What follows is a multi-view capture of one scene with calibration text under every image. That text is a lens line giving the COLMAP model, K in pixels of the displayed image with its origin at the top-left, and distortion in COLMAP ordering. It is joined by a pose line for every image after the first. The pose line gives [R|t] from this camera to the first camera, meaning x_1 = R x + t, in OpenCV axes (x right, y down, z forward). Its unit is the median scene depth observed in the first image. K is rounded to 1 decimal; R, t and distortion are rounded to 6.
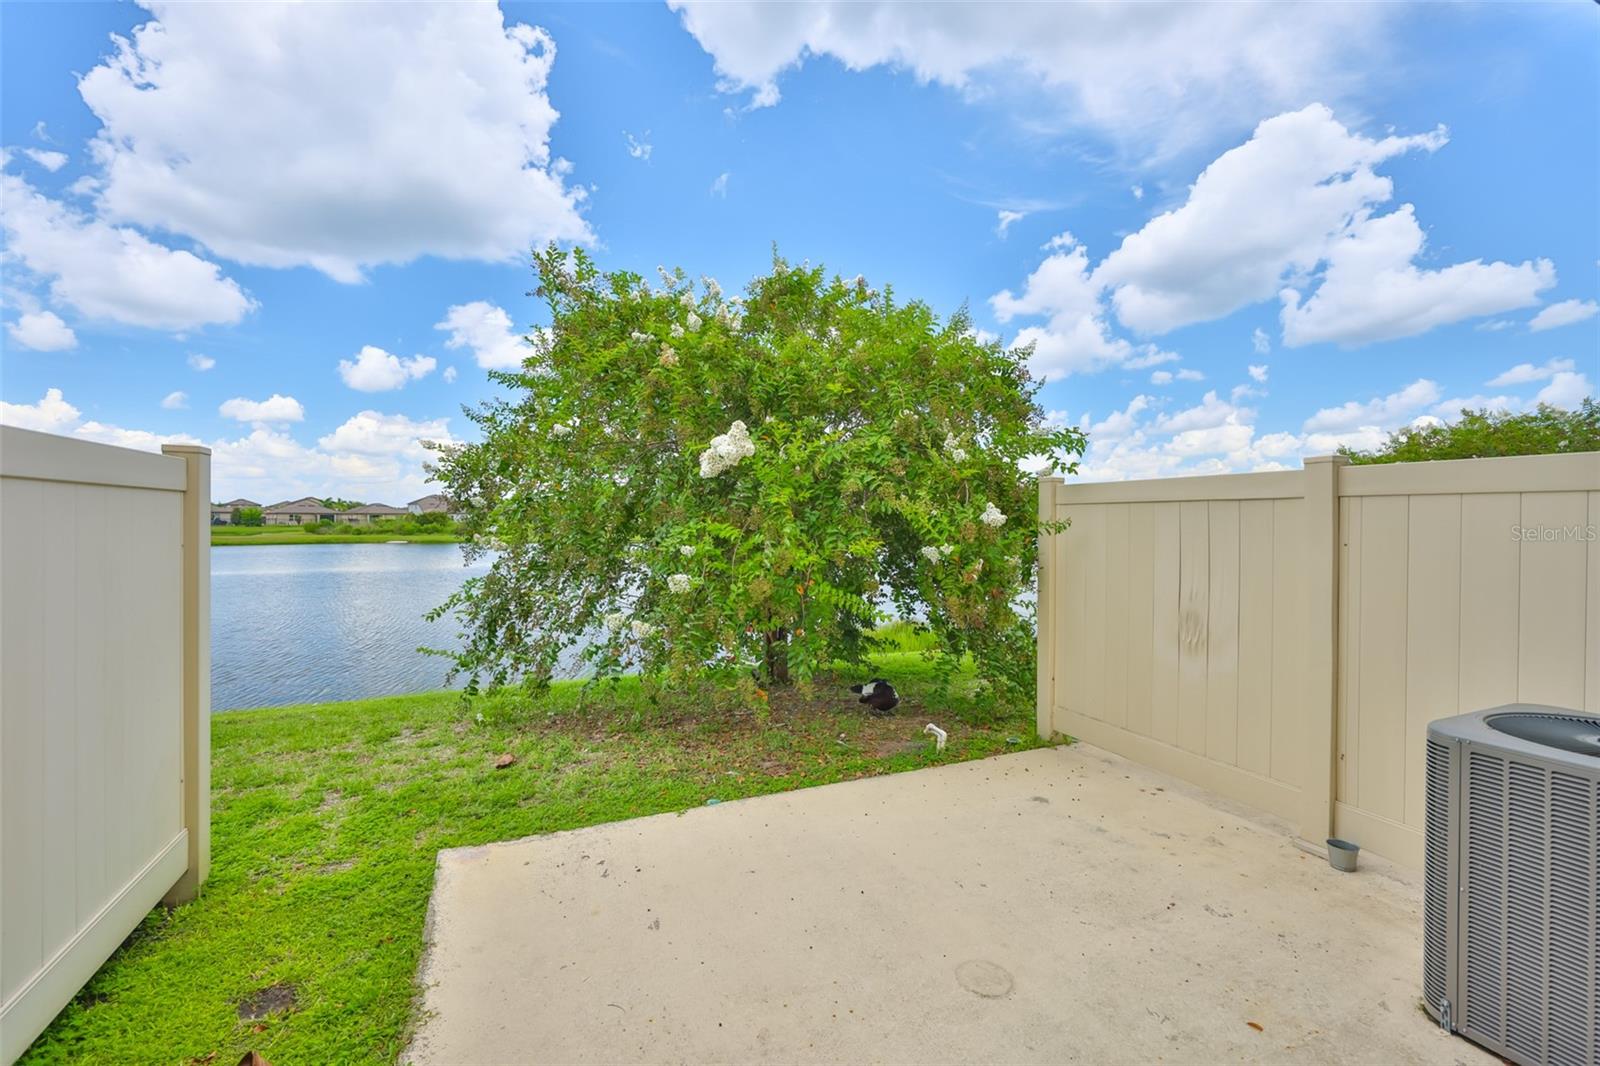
lens RADIAL K [[682.7, 0, 801.5], [0, 682.7, 533.7], [0, 0, 1]] dist [-0.003255, -0.000236]
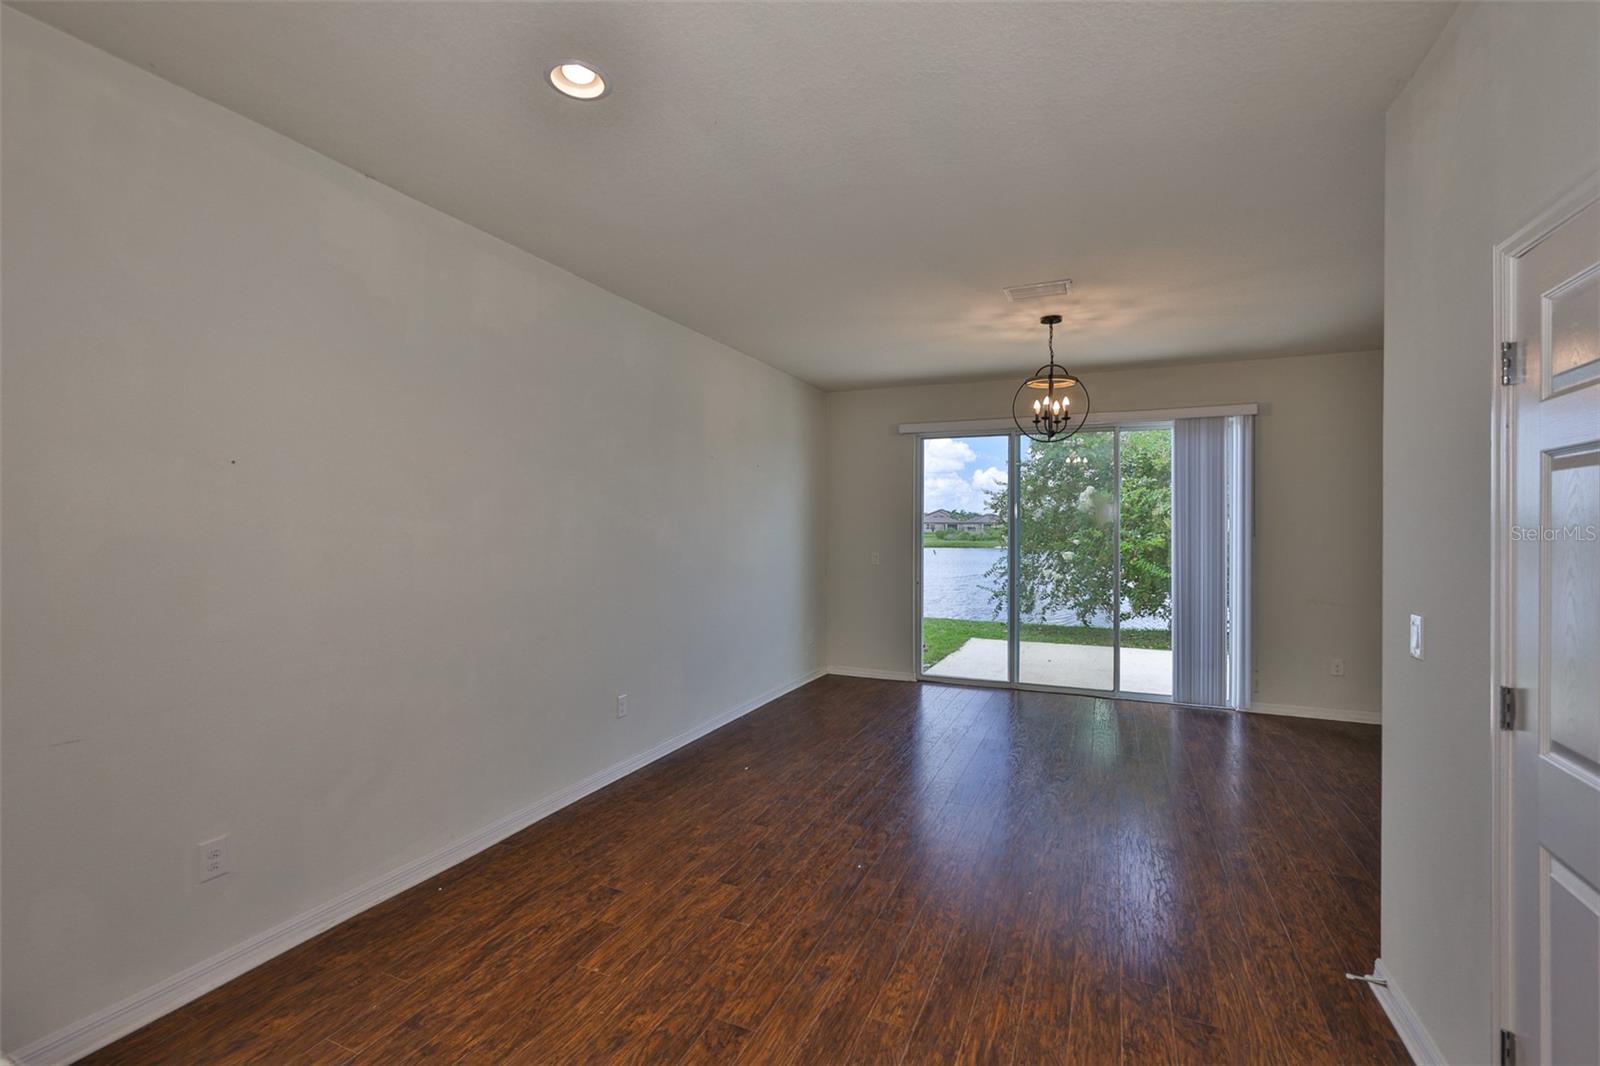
lens RADIAL K [[705.4, 0, 805.7], [0, 705.4, 522.8], [0, 0, 1]] dist [-0.004185, -0.000370]
pose [[0.686771, -0.005918, -0.726850, 0.076671], [-0.014347, 0.999662, -0.021696, 0.002057], [0.726733, 0.025328, 0.686453, -0.104827]]
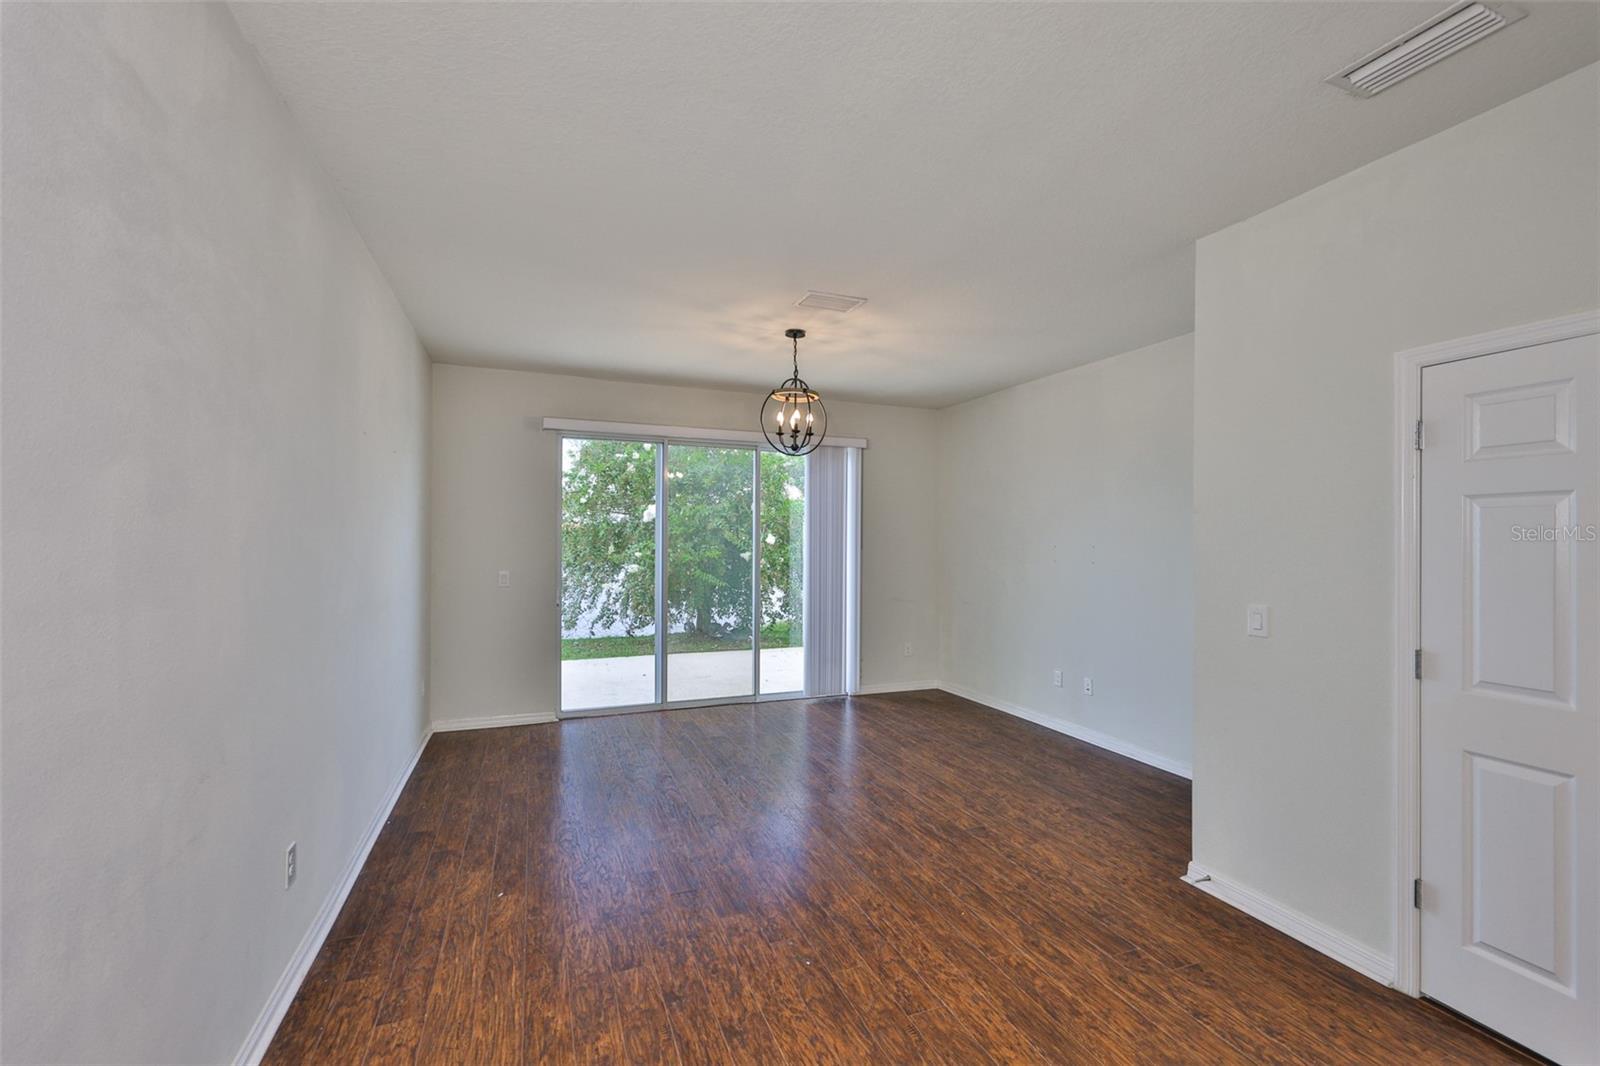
lens RADIAL K [[679.1, 0, 812.1], [0, 679.1, 538.2], [0, 0, 1]] dist [-0.000942, -0.000274]
pose [[0.999797, 0.000345, -0.020169, 0.039257], [-0.000811, 0.999733, -0.023096, 0.001833], [0.020155, 0.023108, 0.999530, -0.106751]]
